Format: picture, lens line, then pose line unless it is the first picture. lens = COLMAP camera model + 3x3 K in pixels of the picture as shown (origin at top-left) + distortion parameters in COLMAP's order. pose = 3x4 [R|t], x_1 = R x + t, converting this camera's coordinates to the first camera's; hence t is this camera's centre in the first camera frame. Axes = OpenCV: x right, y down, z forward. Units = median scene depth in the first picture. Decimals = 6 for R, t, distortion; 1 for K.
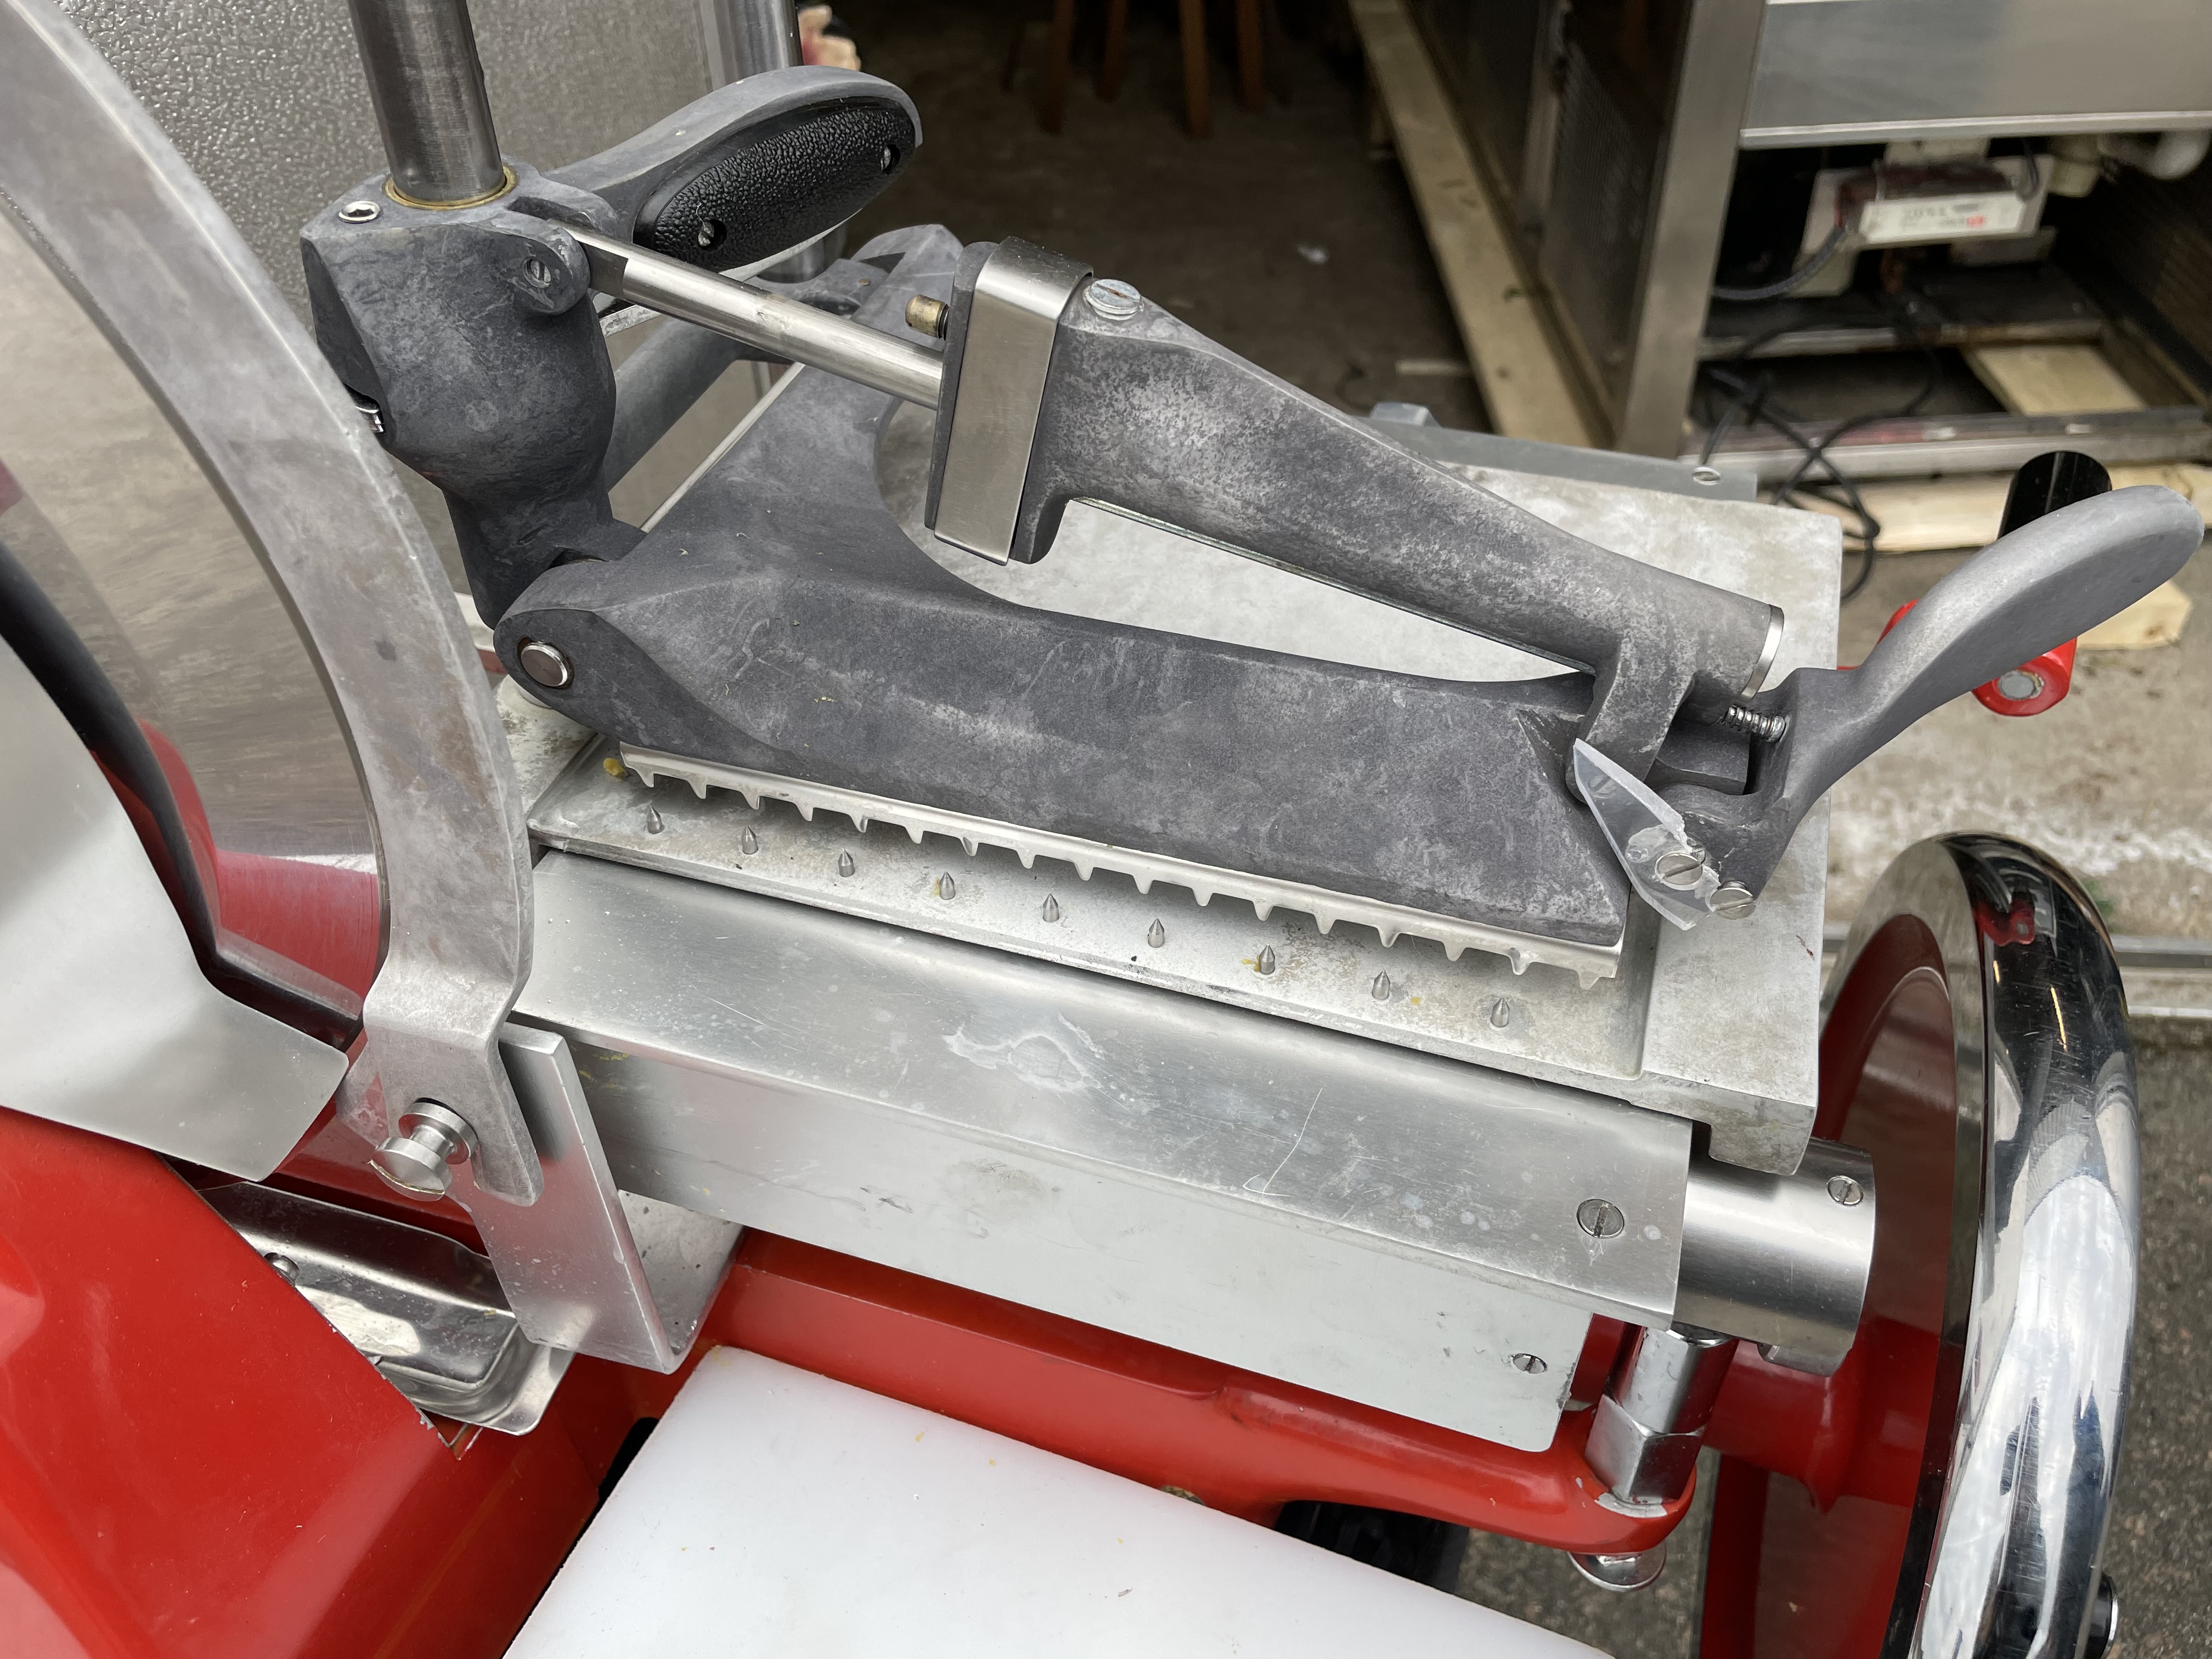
lens RADIAL K [[1667.5, 0, 1114.9], [0, 1667.5, 805.4], [0, 0, 1]] dist [0.066541, -0.107735]
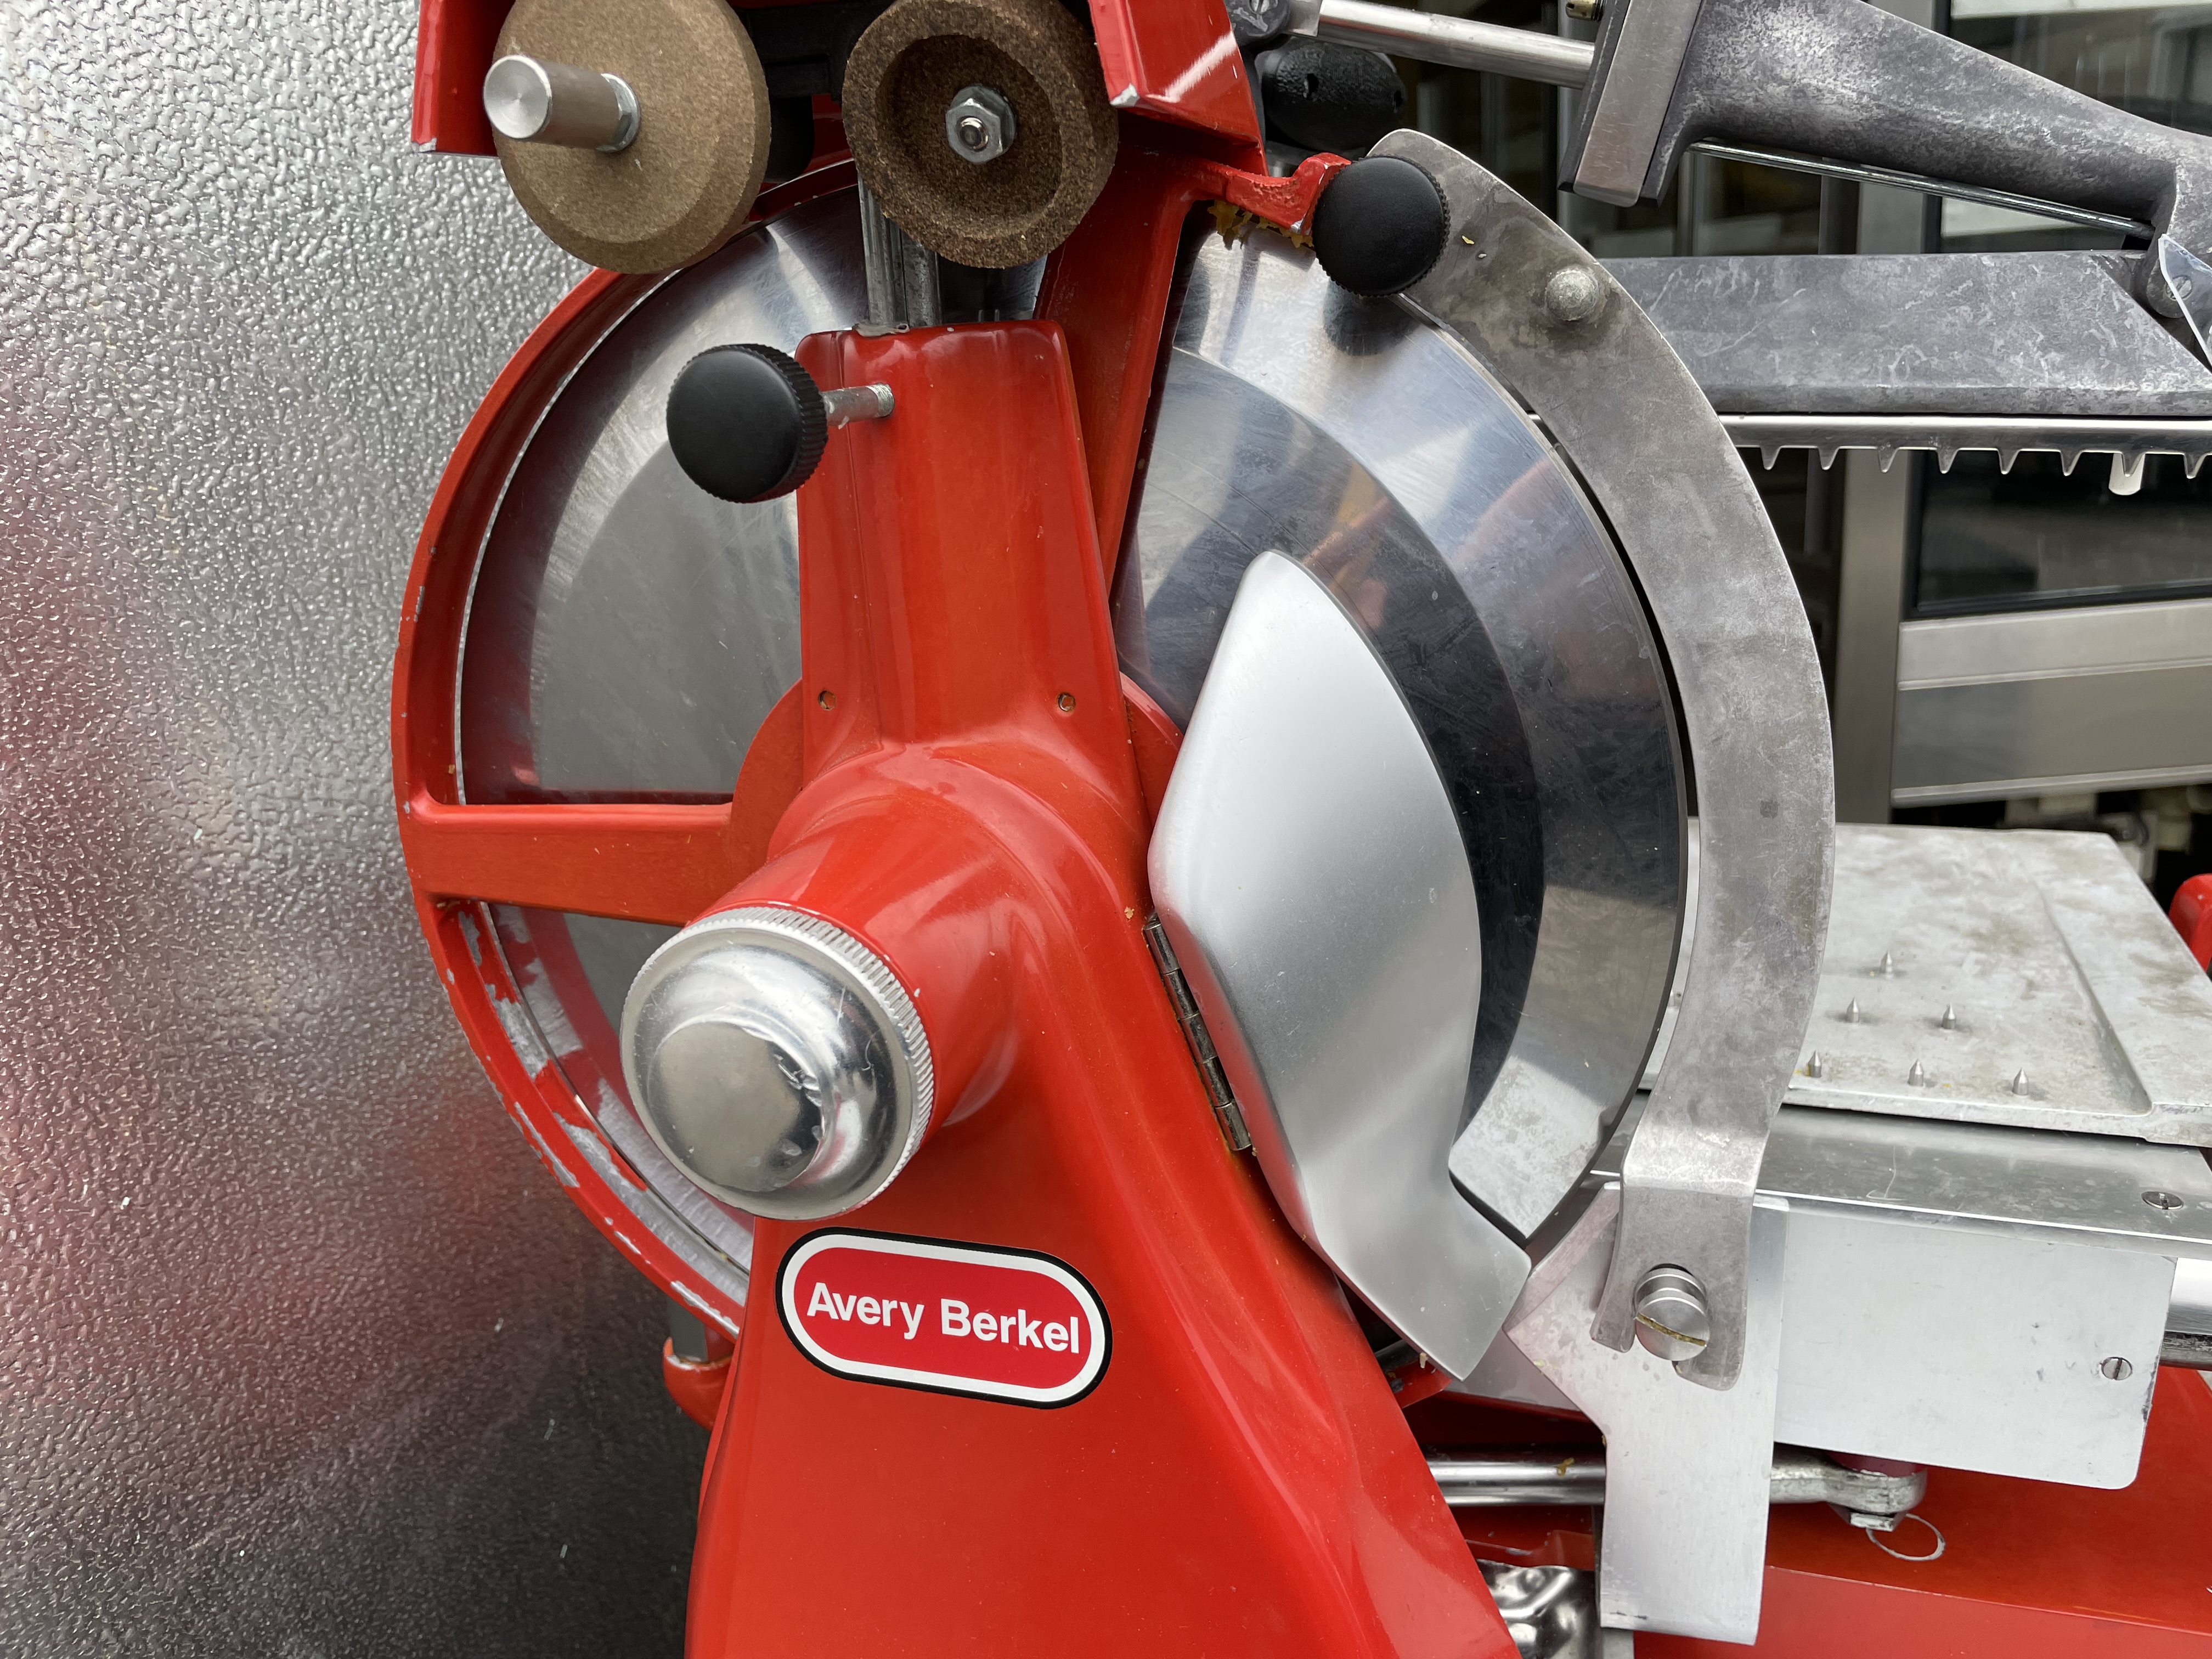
lens RADIAL K [[1667.5, 0, 1114.9], [0, 1667.5, 805.4], [0, 0, 1]] dist [0.066541, -0.107735]
pose [[0.998694, -0.010210, 0.050057, -0.561824], [0.029461, 0.915591, -0.401029, 0.817954], [-0.041737, 0.401980, 0.914697, 0.064045]]
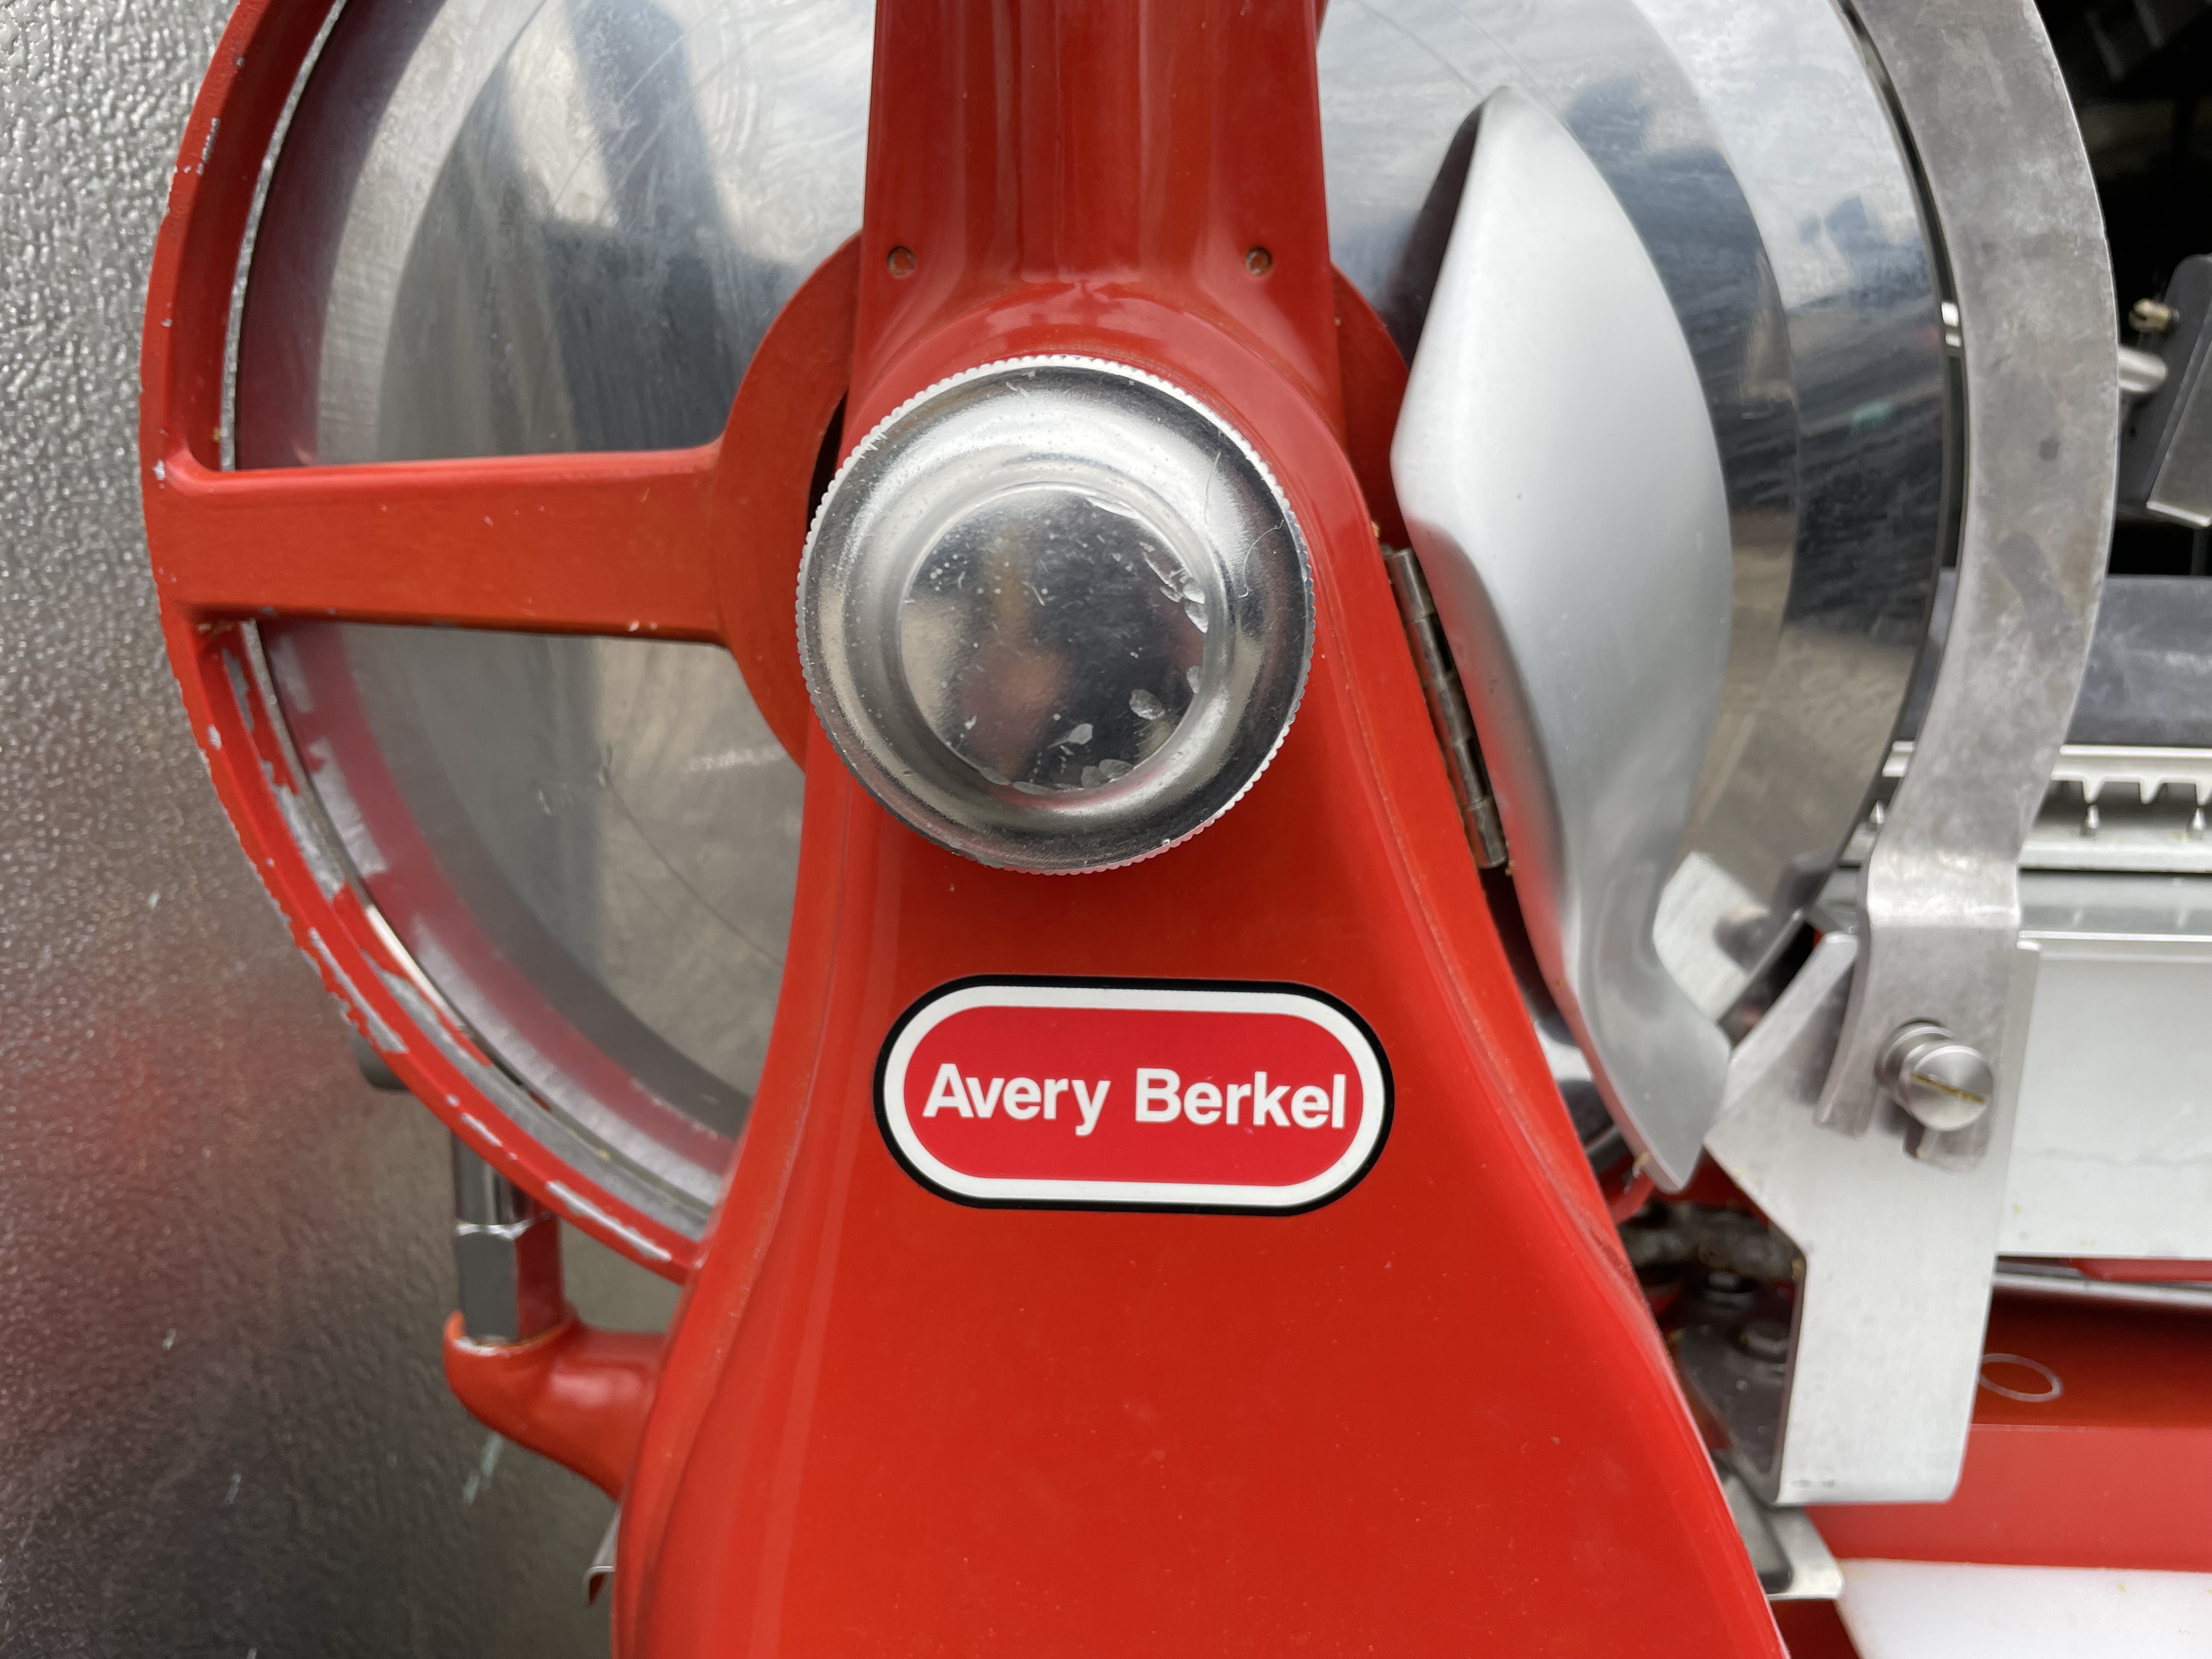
lens RADIAL K [[1727.0, 0, 1106.0], [0, 1727.0, 829.5], [0, 0, 1]] dist [0.031866, -0.088171]
pose [[0.947084, -0.014702, 0.320648, -0.911707], [0.155051, 0.895630, -0.416901, 0.904166], [-0.281053, 0.444557, 0.850517, 0.519784]]
